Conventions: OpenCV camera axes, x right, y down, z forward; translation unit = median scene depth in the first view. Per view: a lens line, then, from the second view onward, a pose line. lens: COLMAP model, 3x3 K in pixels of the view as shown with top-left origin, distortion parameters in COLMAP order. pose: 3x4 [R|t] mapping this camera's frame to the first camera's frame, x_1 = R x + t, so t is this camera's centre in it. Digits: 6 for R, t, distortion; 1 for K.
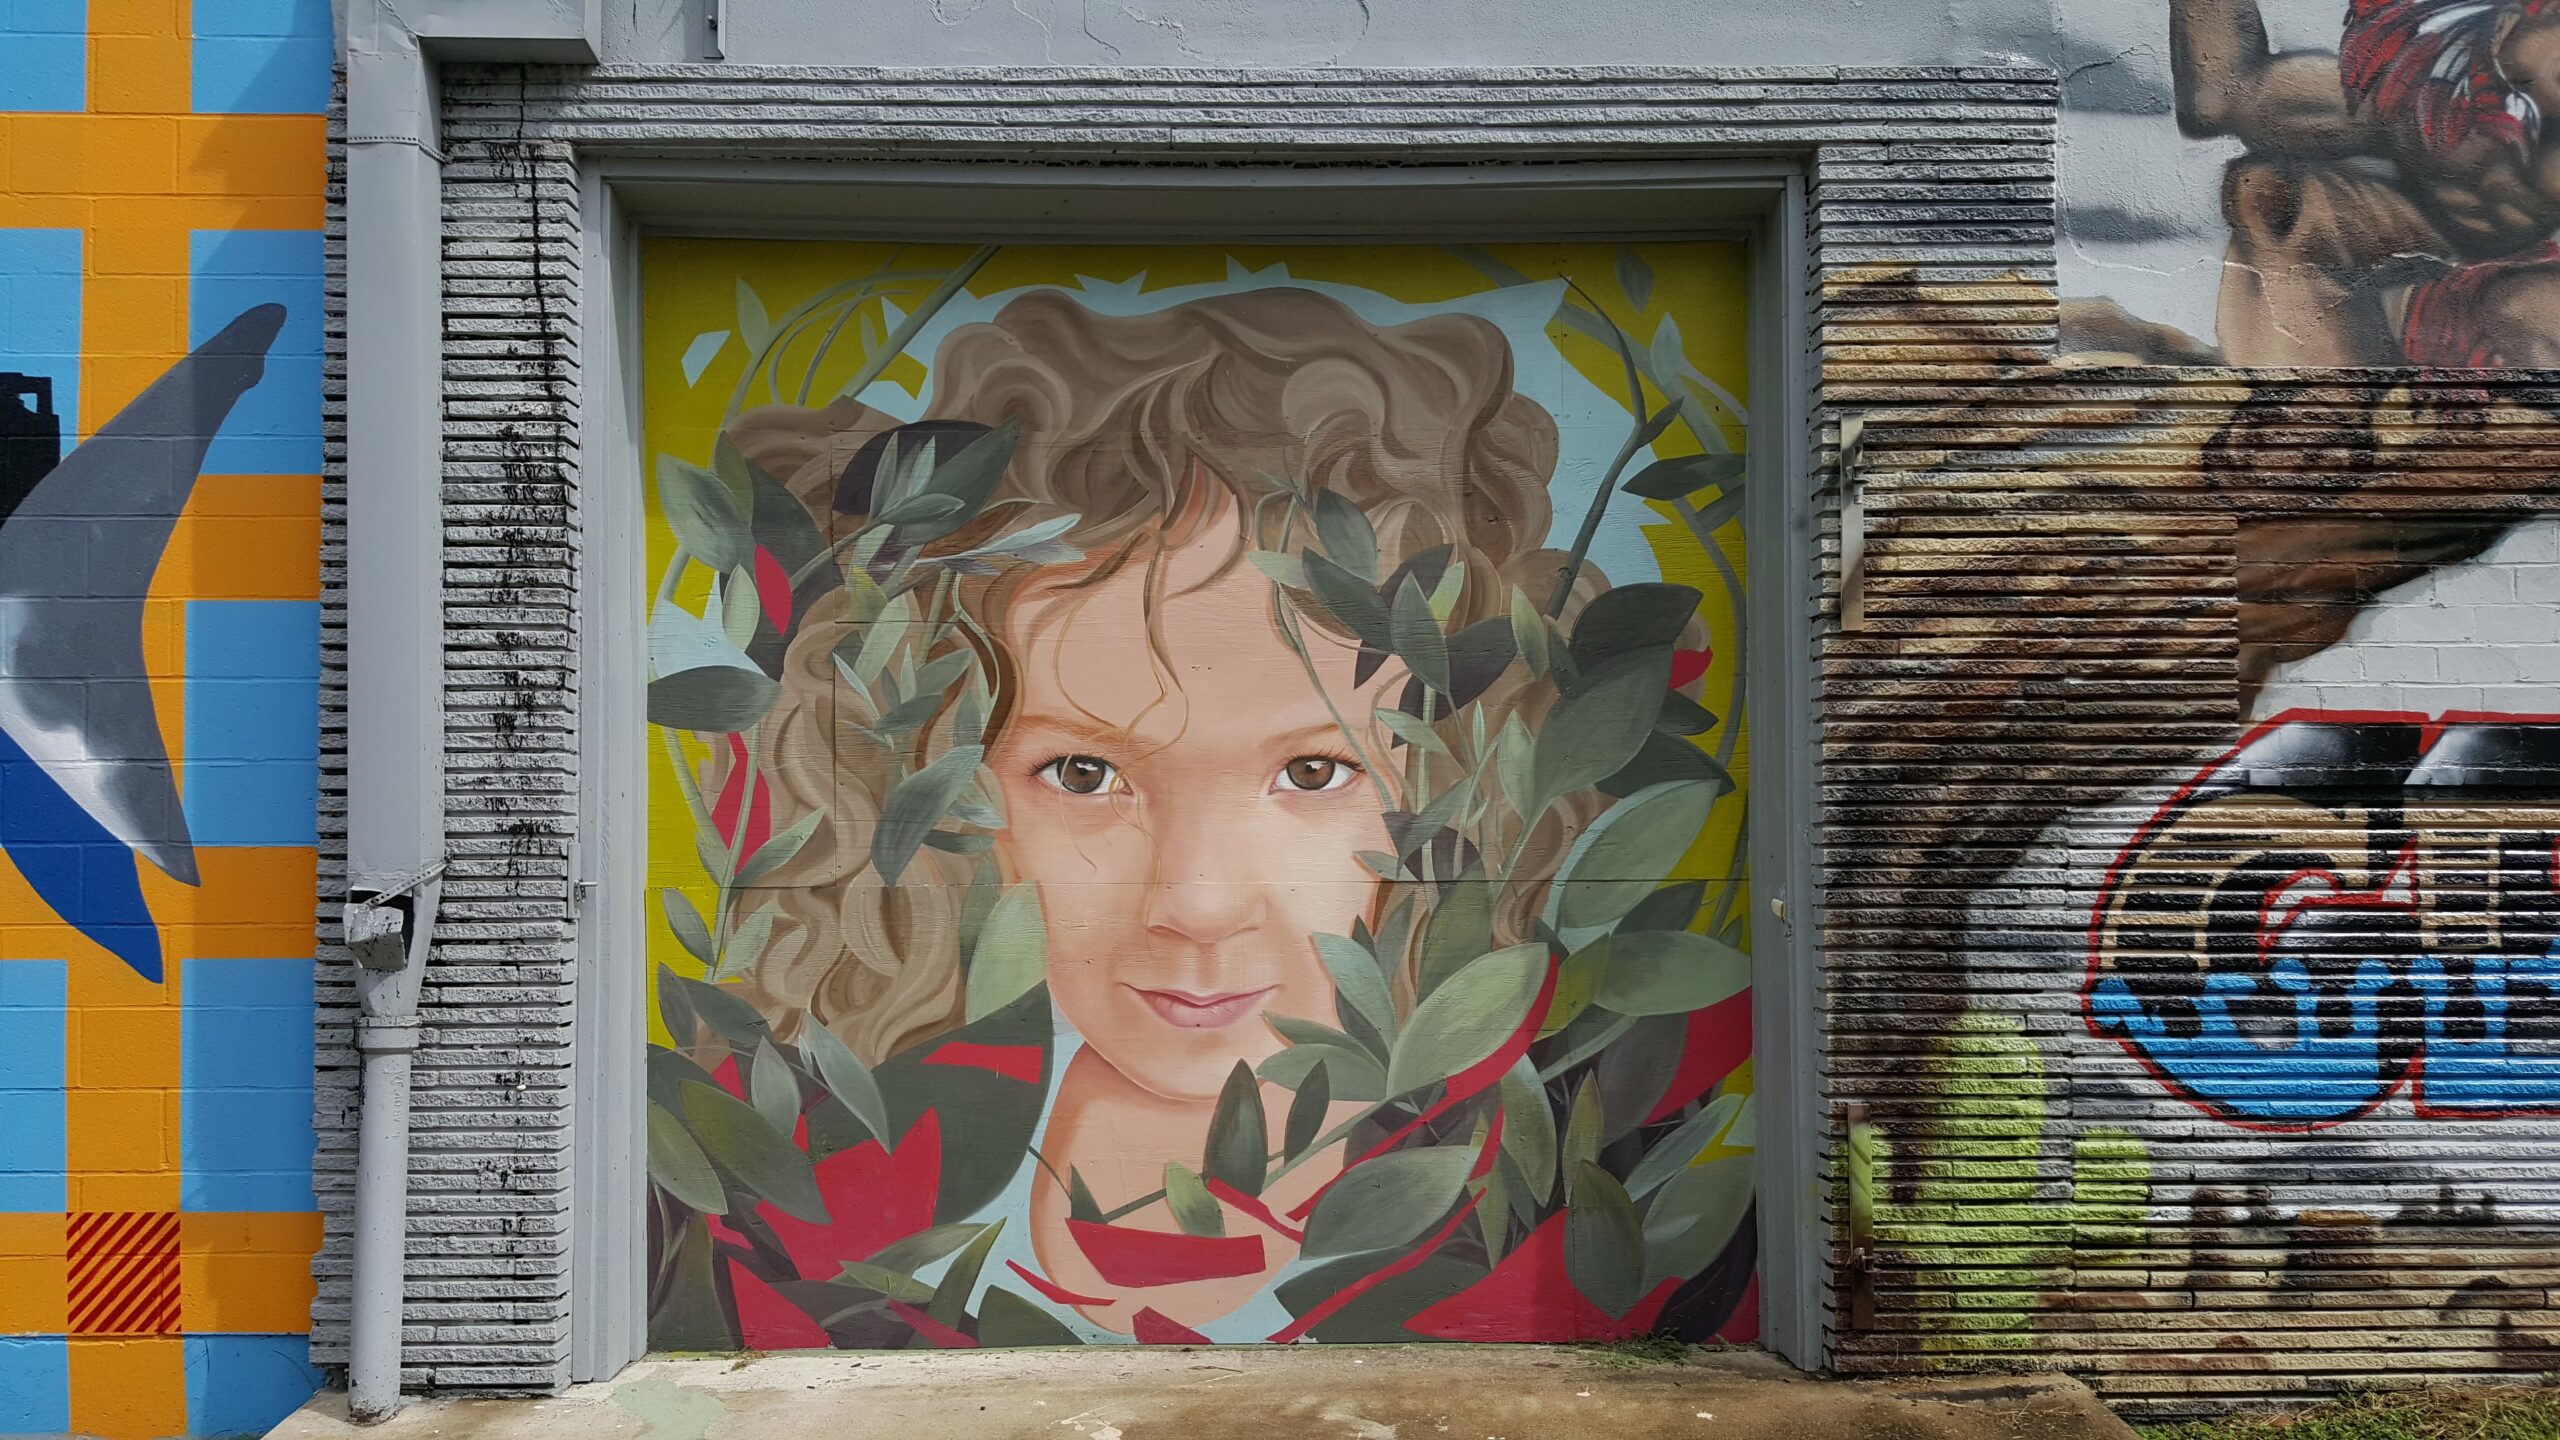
lens RADIAL K [[2092.8, 0, 1279.6], [0, 2092.8, 837.5], [0, 0, 1]] dist [0.134570, -0.194034]
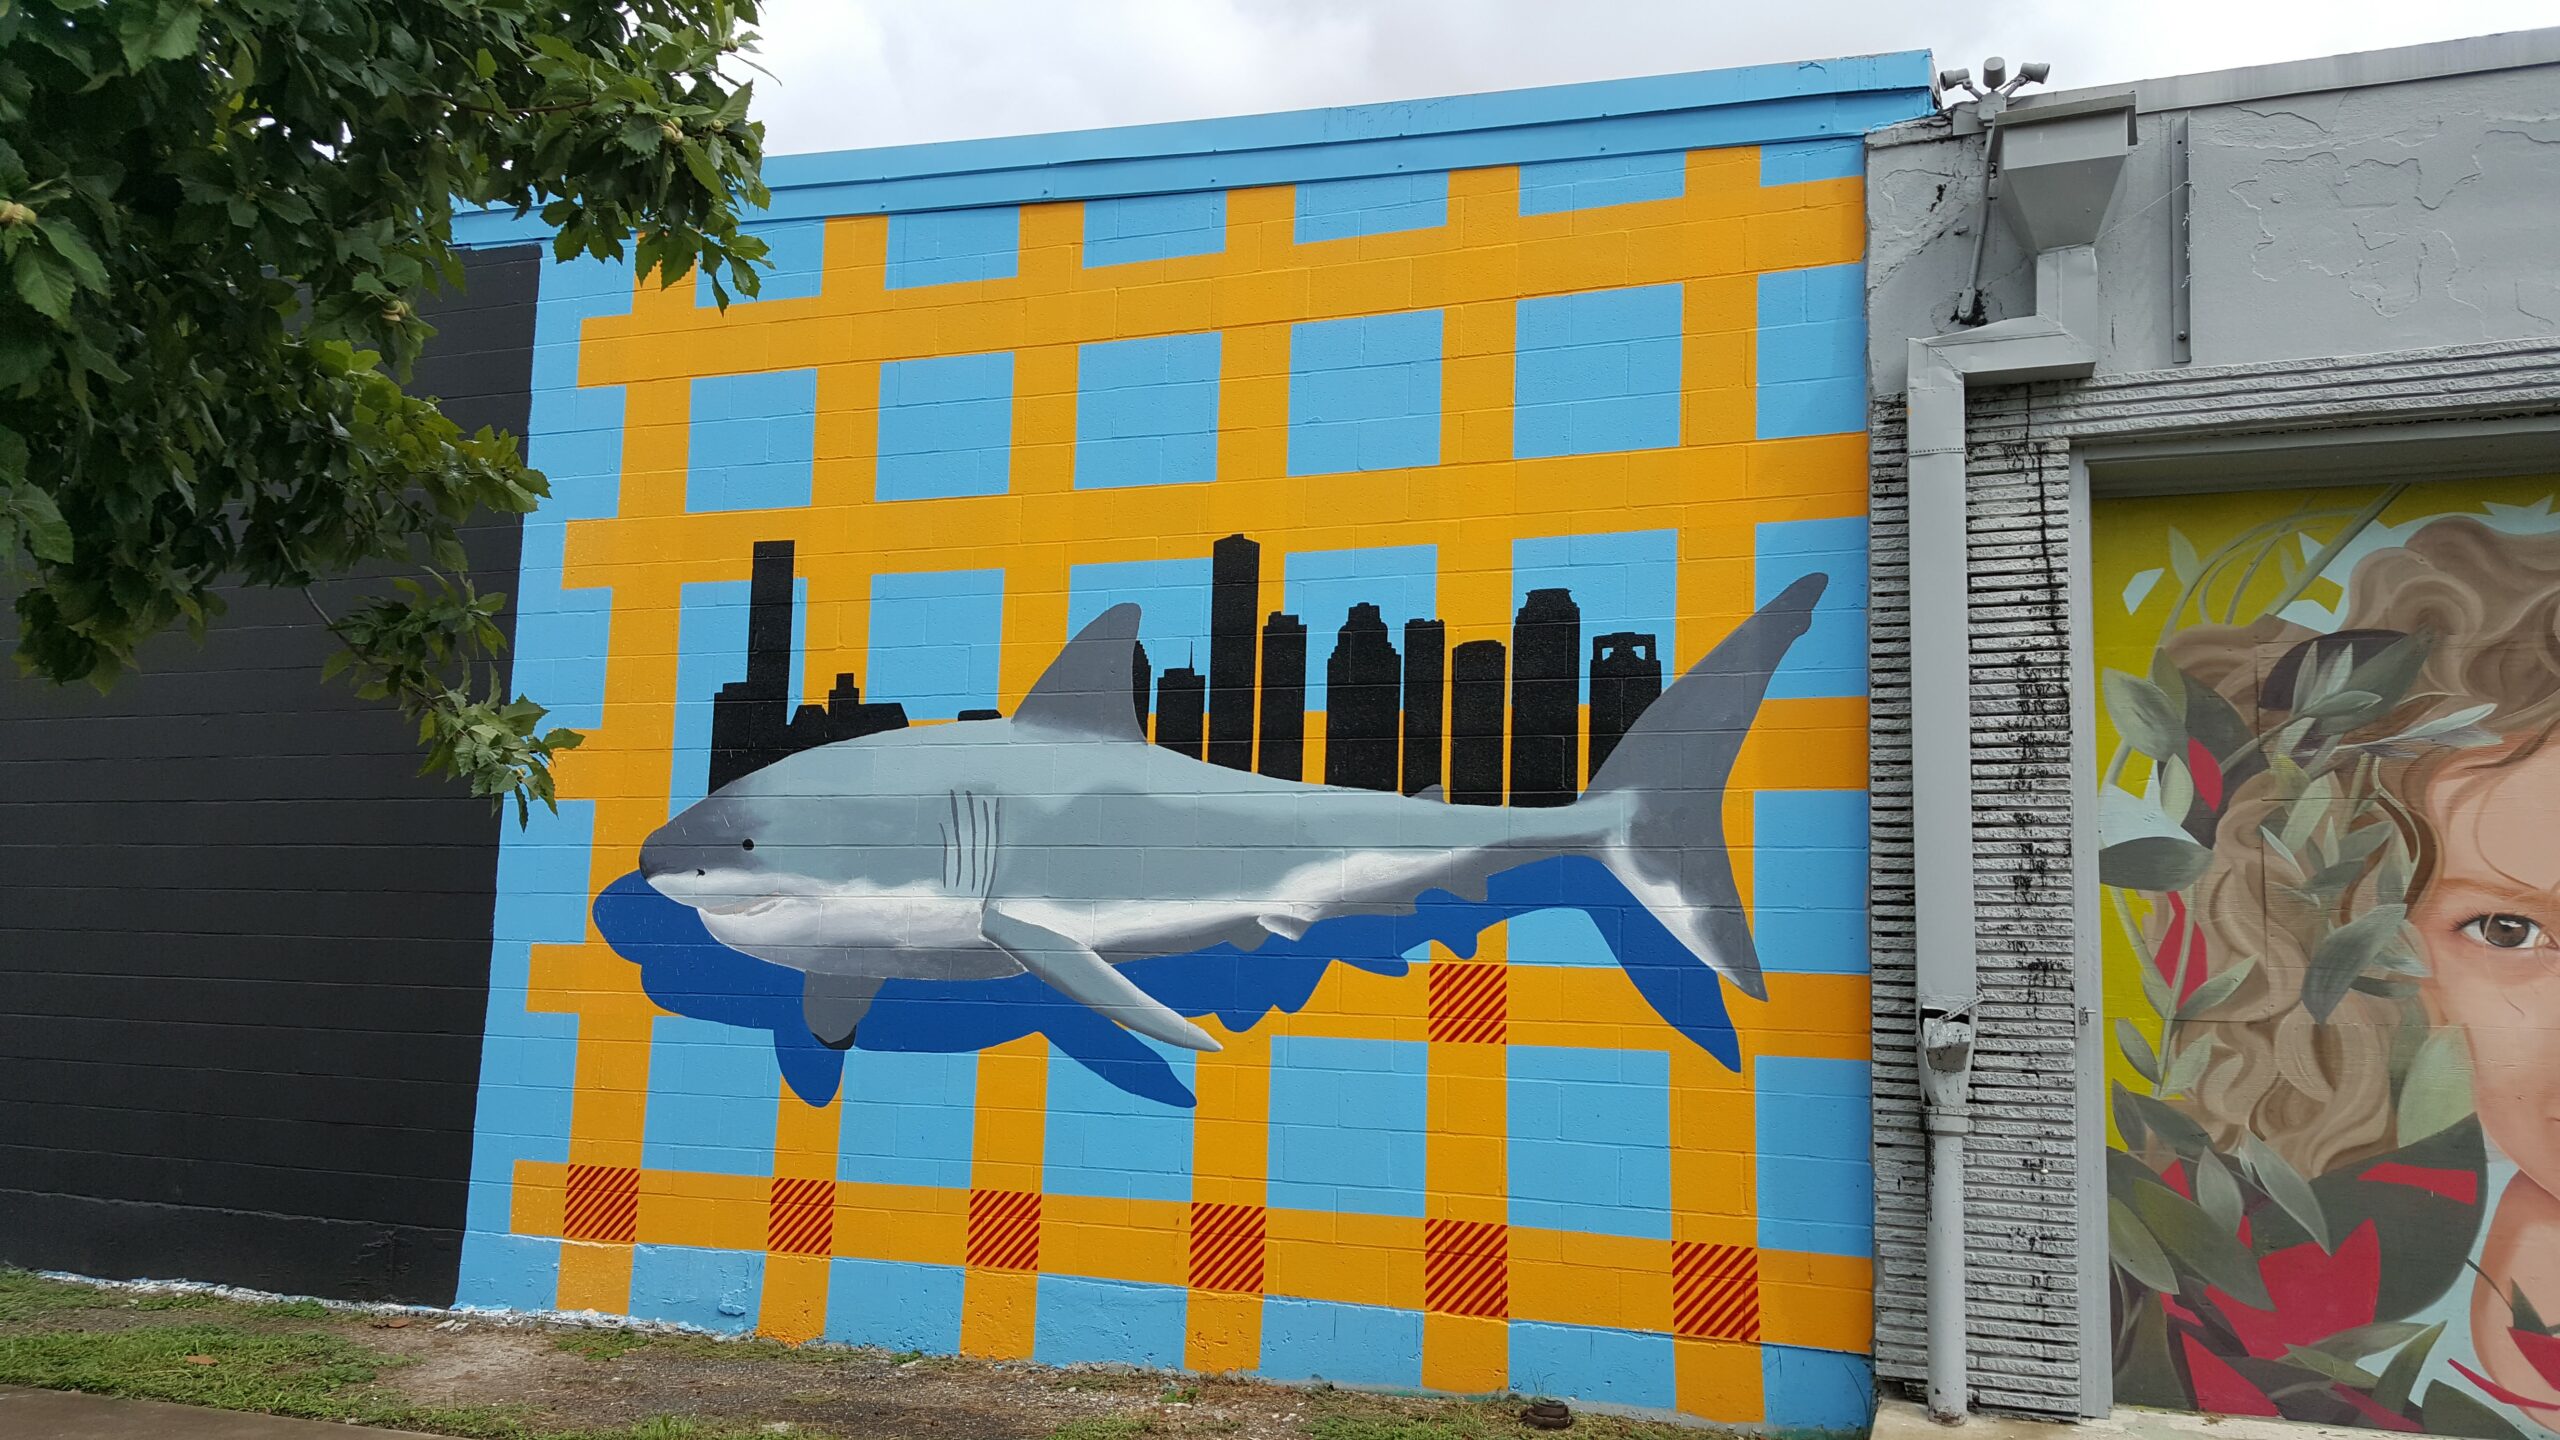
lens RADIAL K [[2040.7, 0, 1281.6], [0, 2040.7, 766.9], [0, 0, 1]] dist [0.075206, -0.116363]
pose [[0.911615, -0.015674, -0.410746, -0.250863], [-0.029086, 0.994308, -0.102497, 0.016436], [0.410014, 0.105385, 0.905970, -0.310084]]
